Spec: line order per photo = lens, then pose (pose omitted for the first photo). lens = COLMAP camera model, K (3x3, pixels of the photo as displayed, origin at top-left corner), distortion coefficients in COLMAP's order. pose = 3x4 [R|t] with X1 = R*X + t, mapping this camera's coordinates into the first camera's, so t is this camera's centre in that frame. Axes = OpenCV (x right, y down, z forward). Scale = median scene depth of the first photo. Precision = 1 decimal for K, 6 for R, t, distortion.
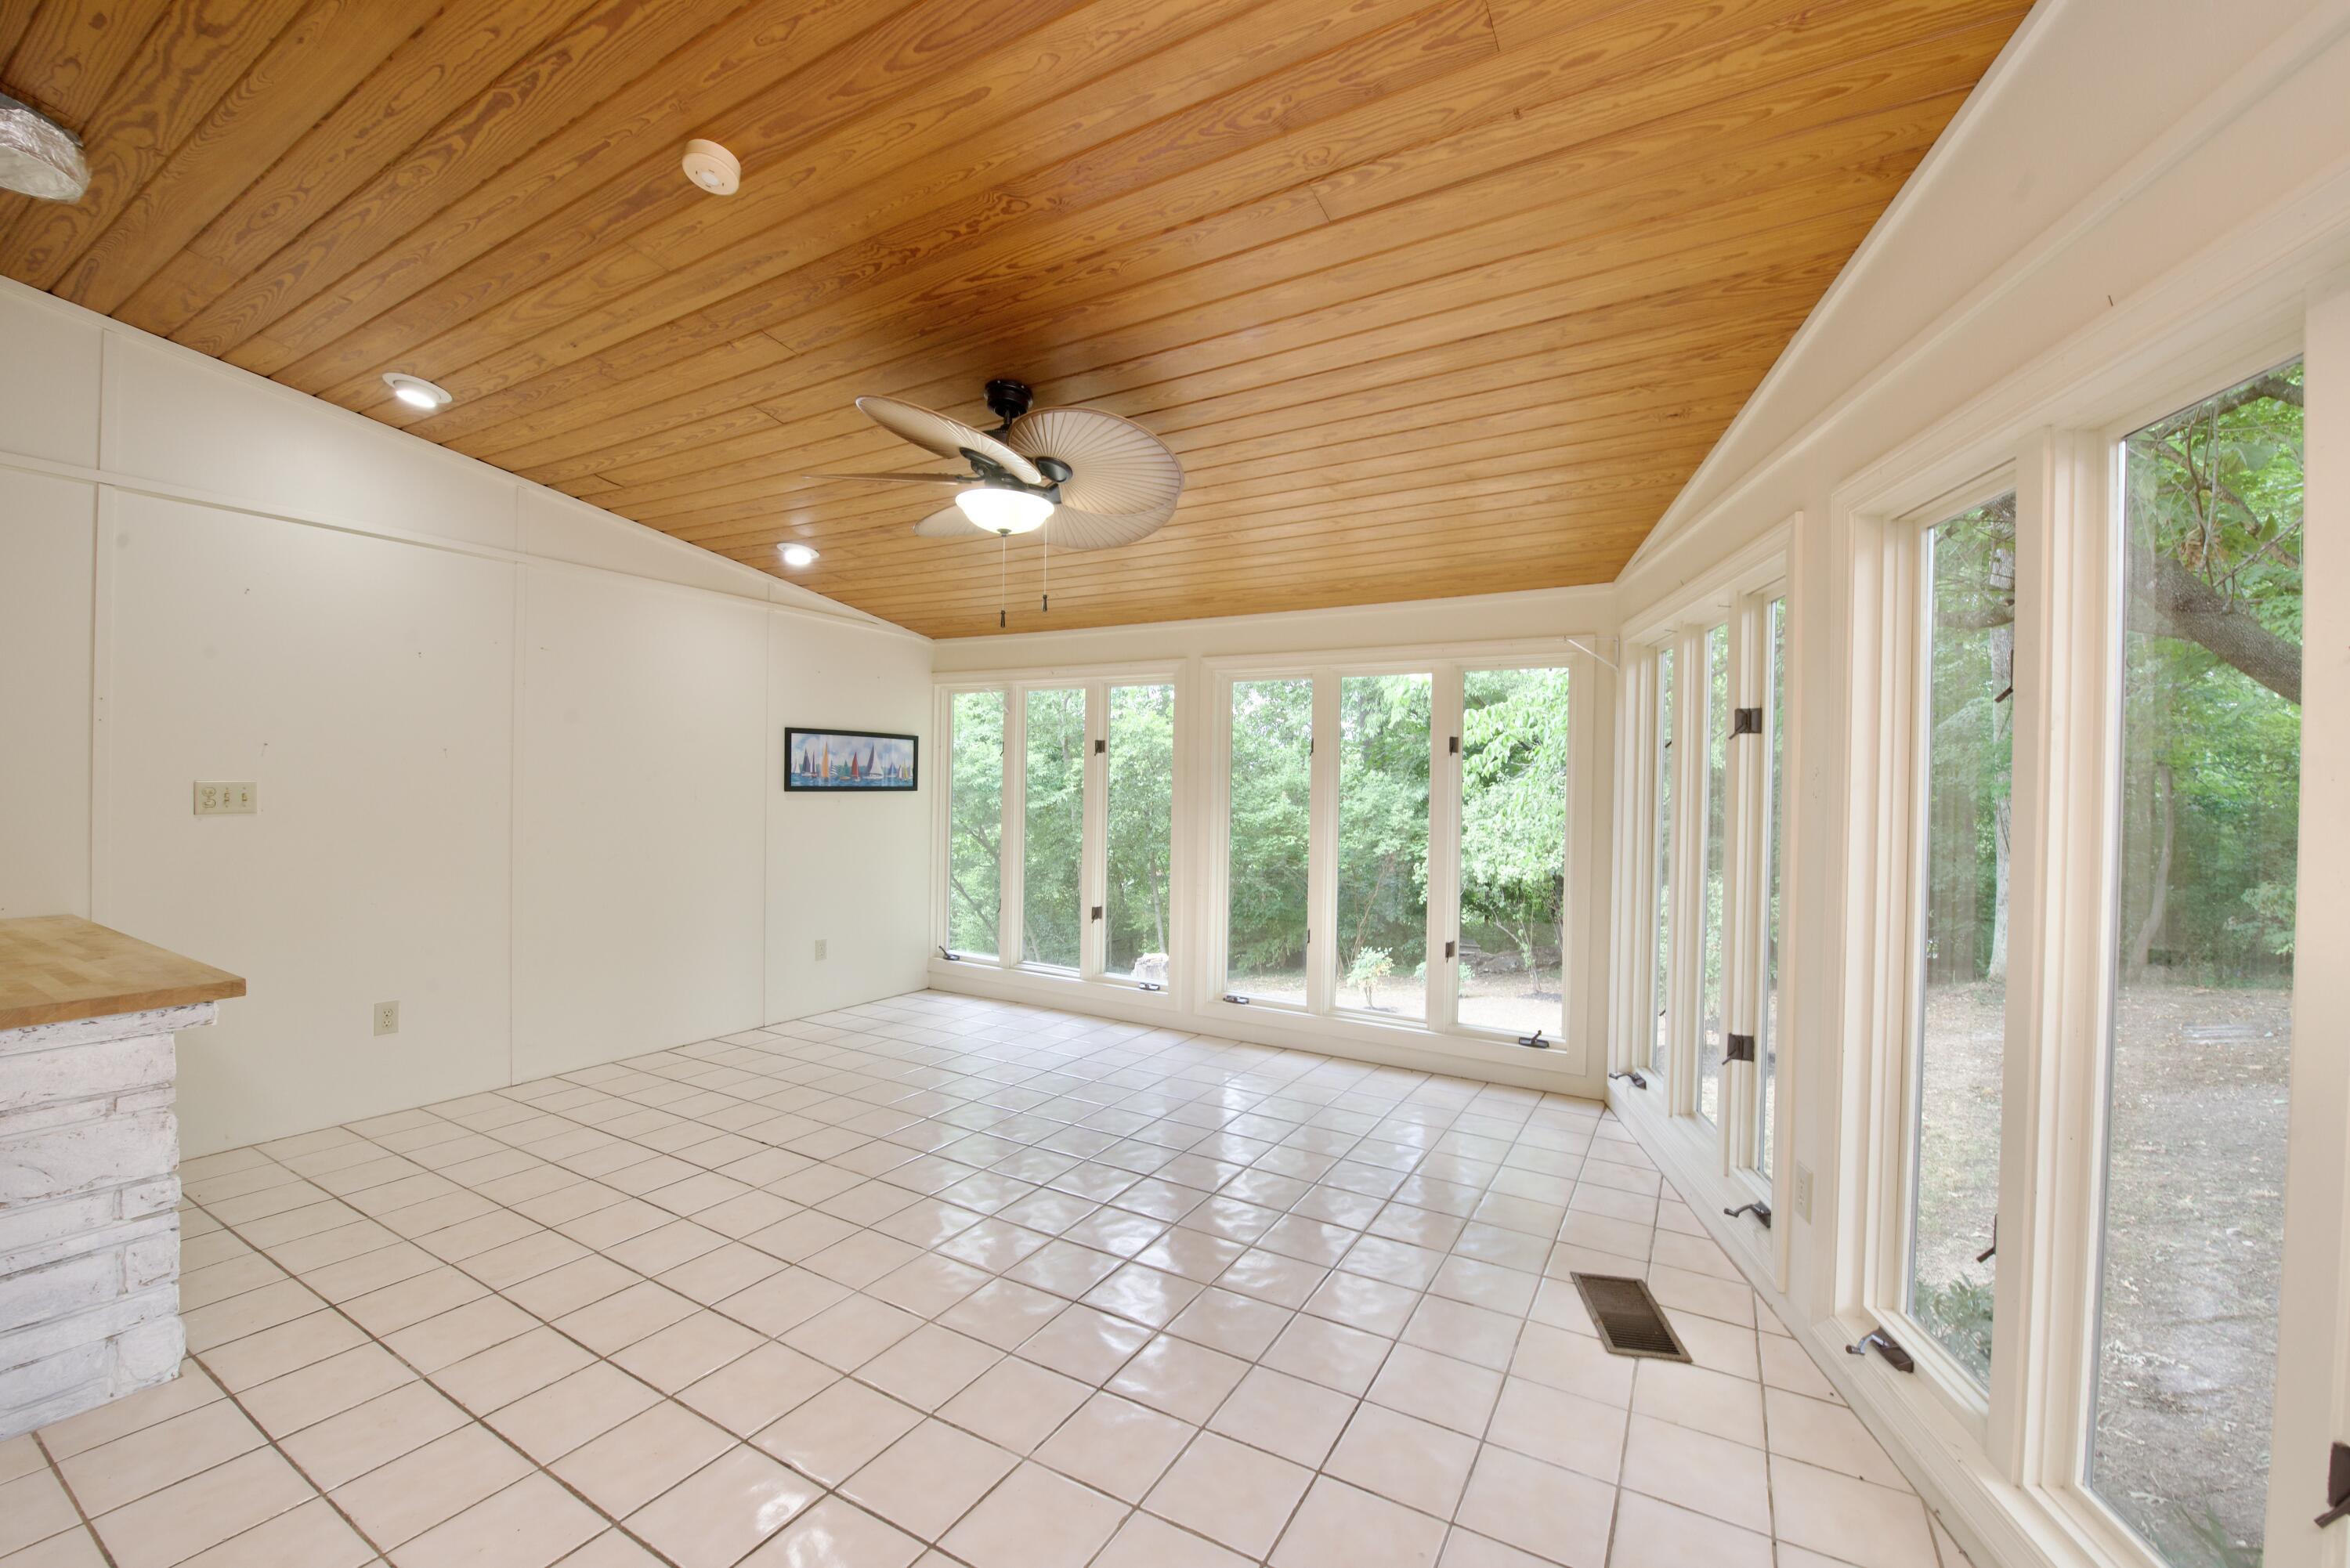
lens RADIAL K [[935.6, 0, 1178.5], [0, 935.6, 788.4], [0, 0, 1]] dist [-0.014894, -0.003313]
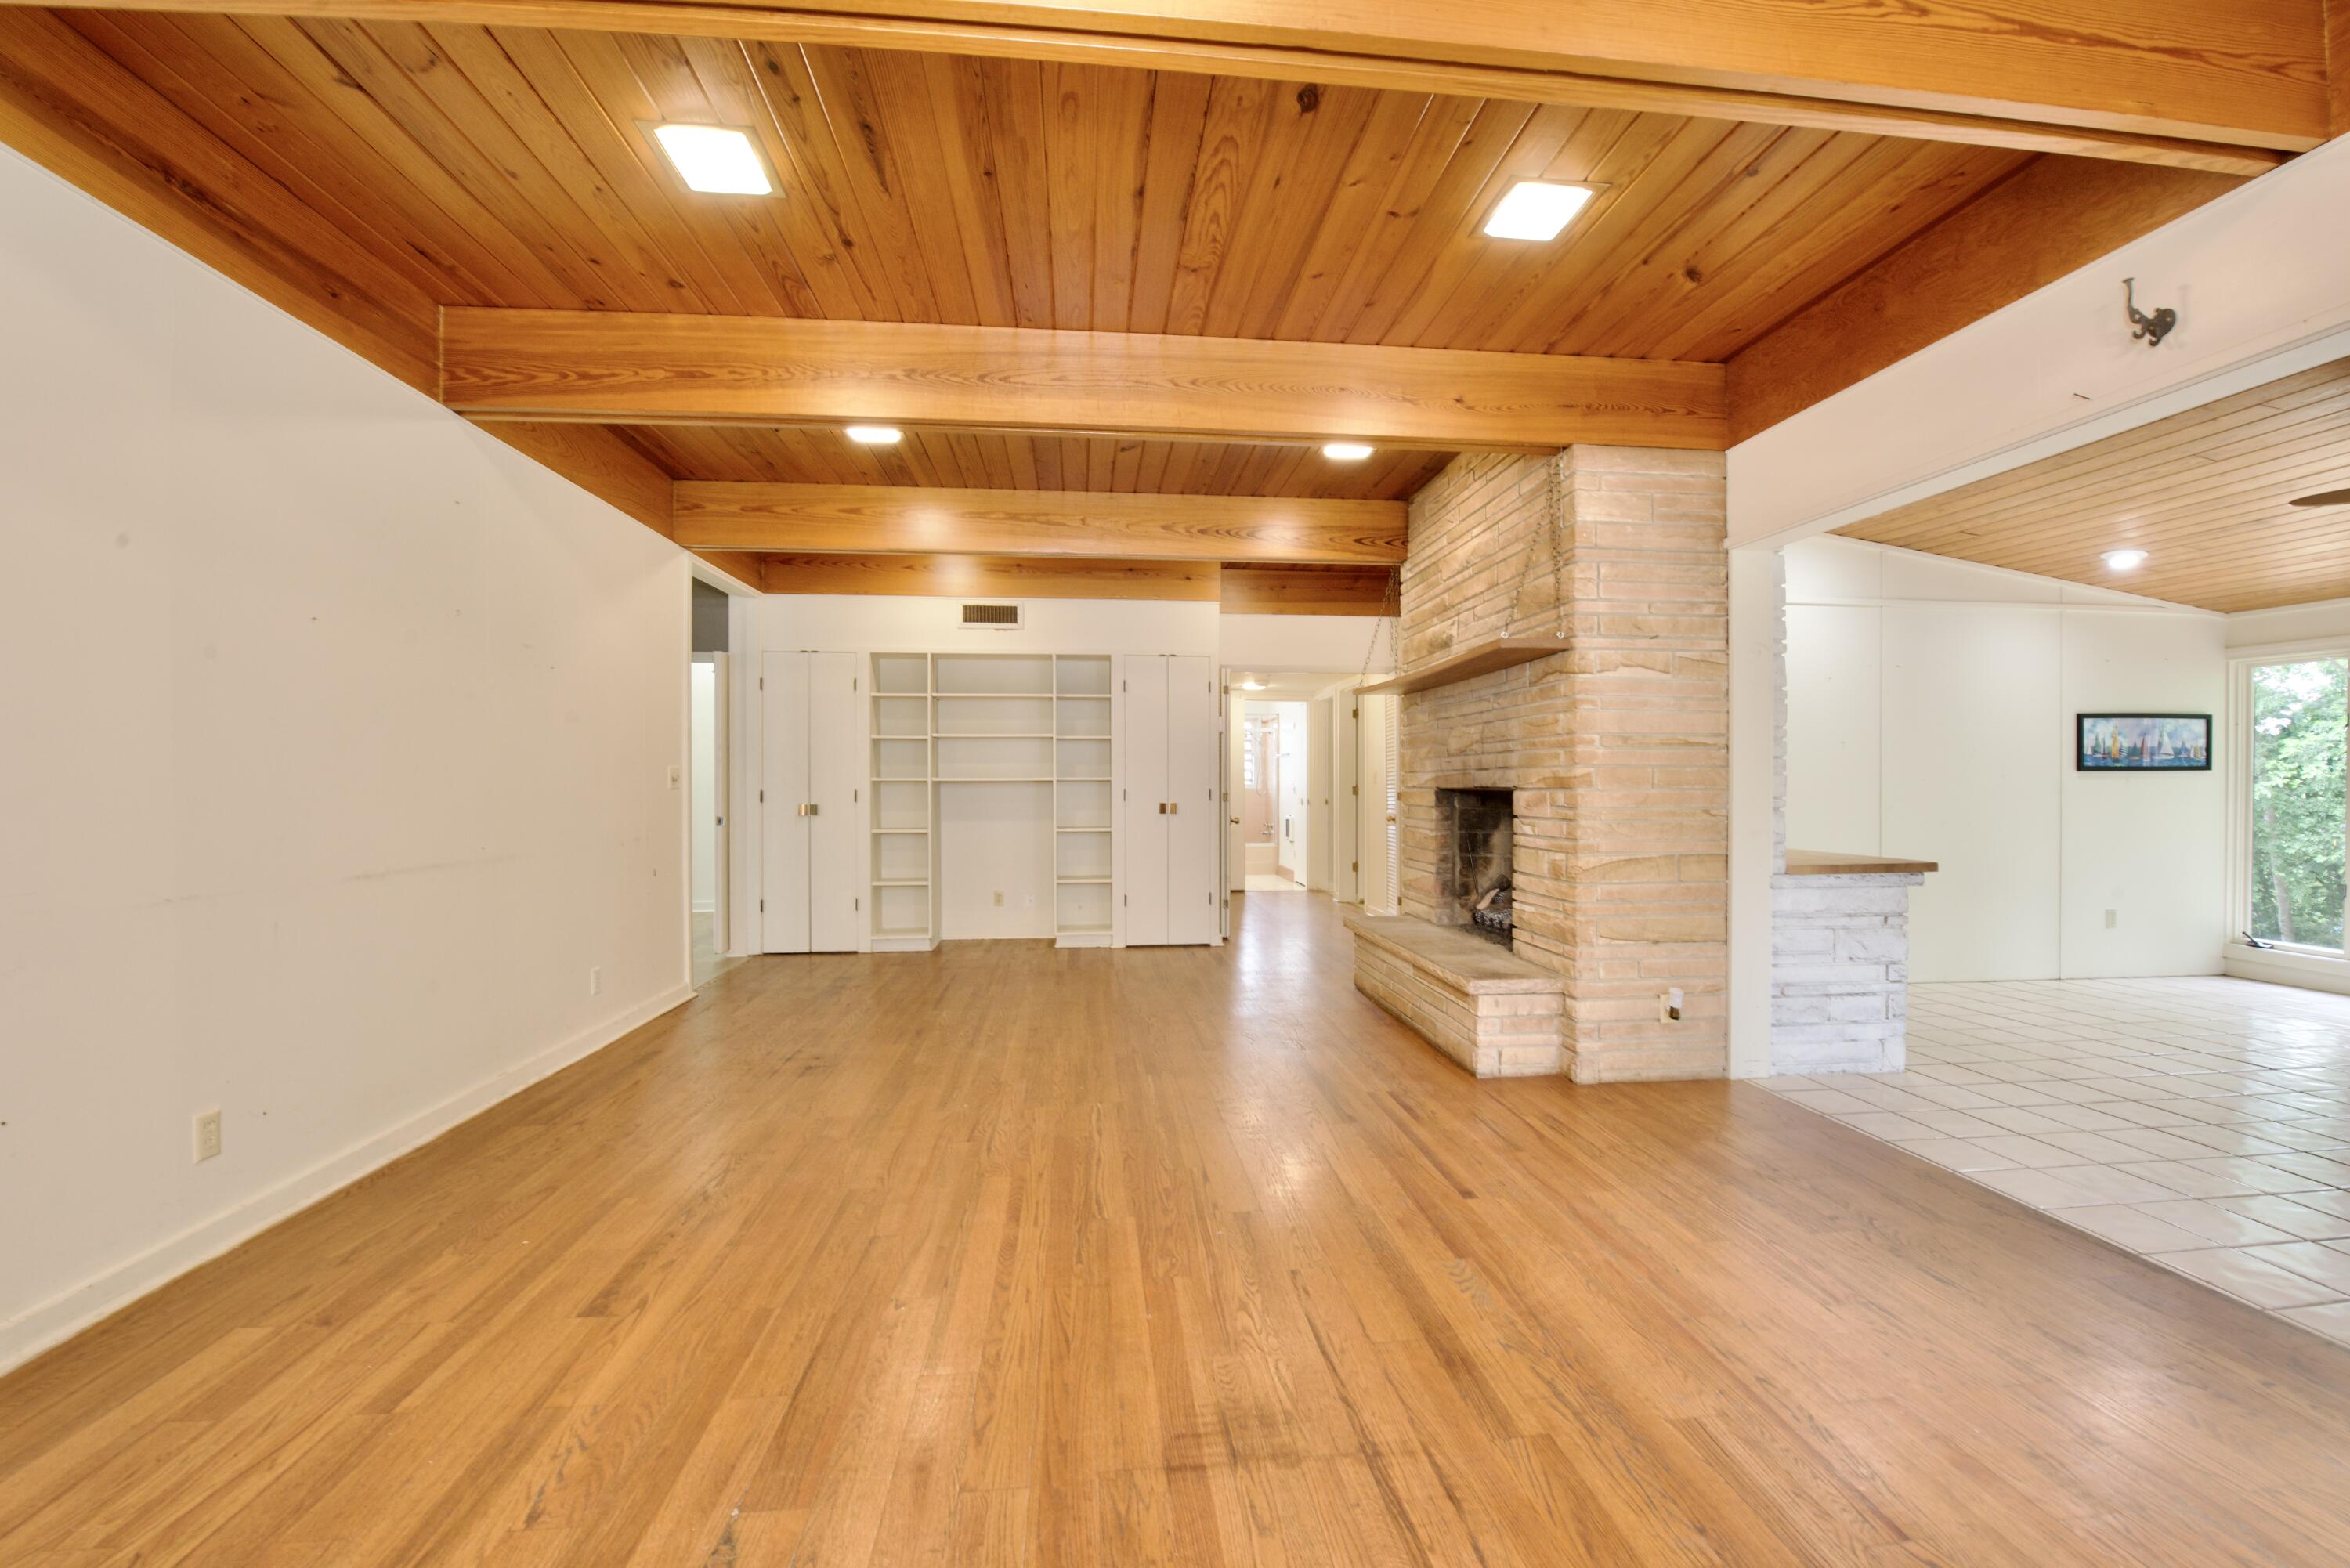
lens RADIAL K [[935.6, 0, 1178.5], [0, 935.6, 788.4], [0, 0, 1]] dist [-0.014894, -0.003313]
pose [[0.589399, -0.009462, -0.807787, -0.178878], [0.005316, 0.999955, -0.007834, 0.028510], [0.807825, 0.000323, 0.589423, -0.546588]]
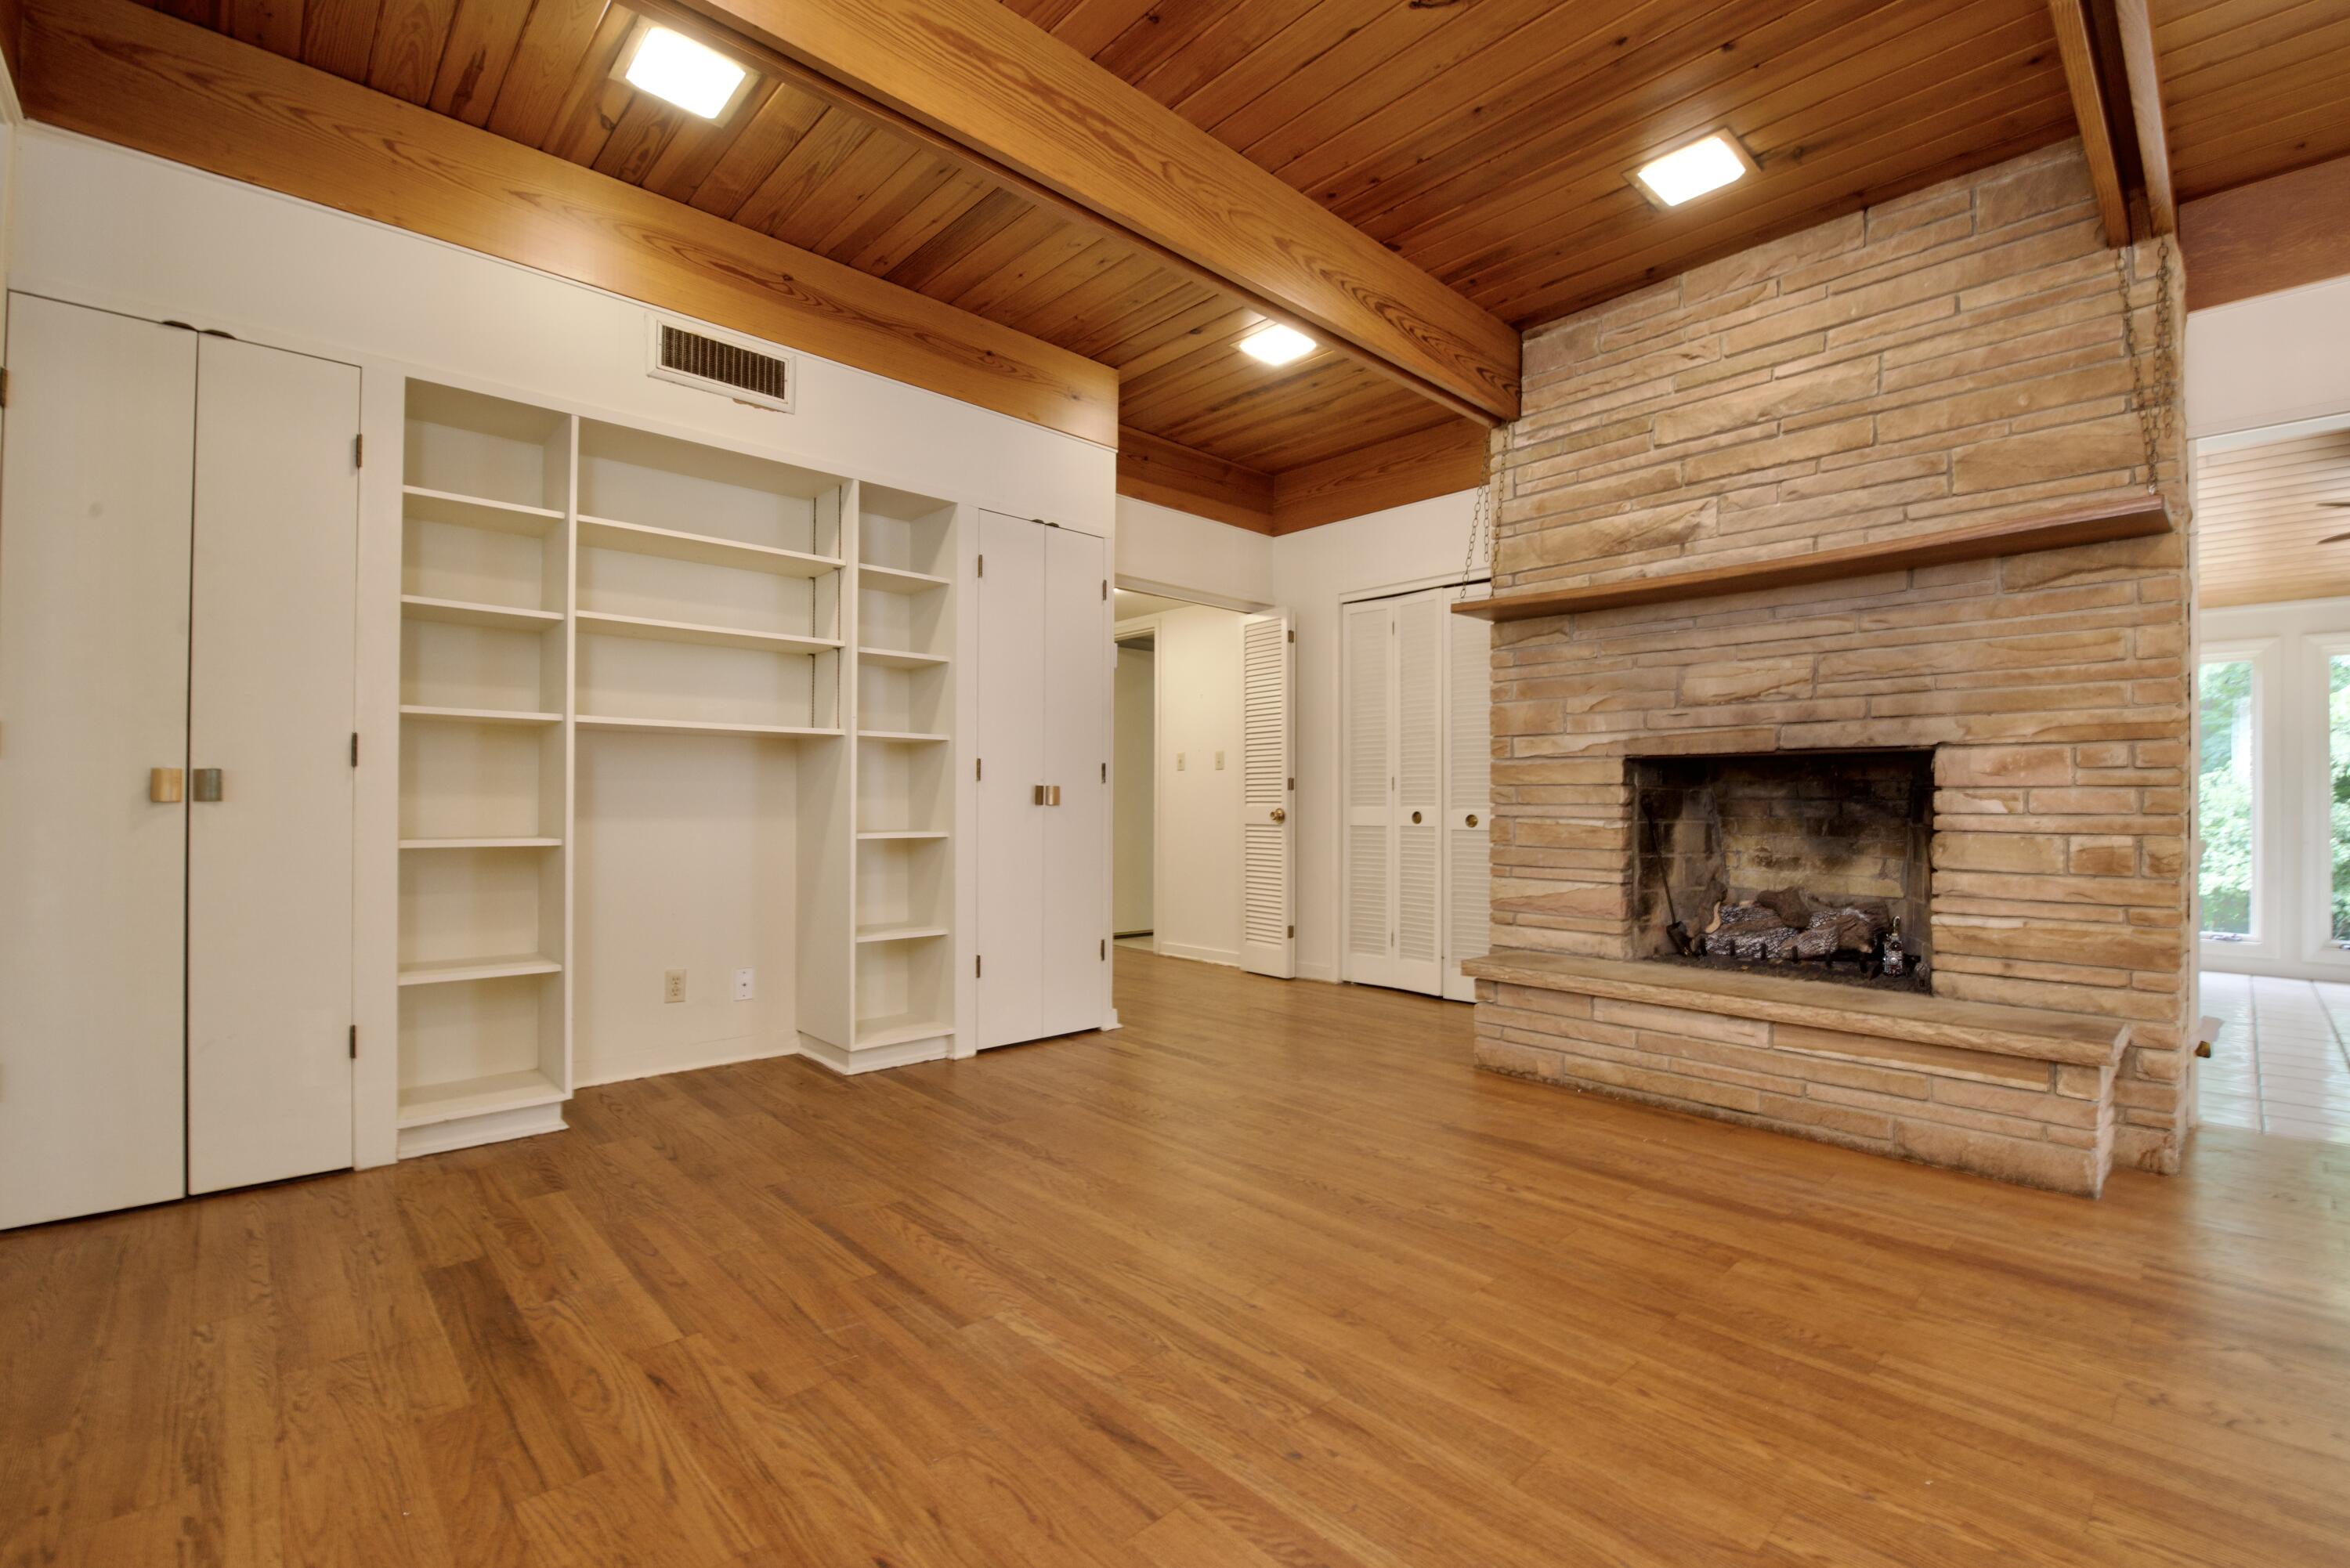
lens RADIAL K [[1017.2, 0, 1184.4], [0, 1017.2, 796.5], [0, 0, 1]] dist [-0.015073, -0.000653]
pose [[0.958371, -0.009037, -0.285382, -0.952177], [0.005255, 0.999888, -0.014015, 0.060602], [0.285477, 0.011932, 0.958311, -0.518835]]
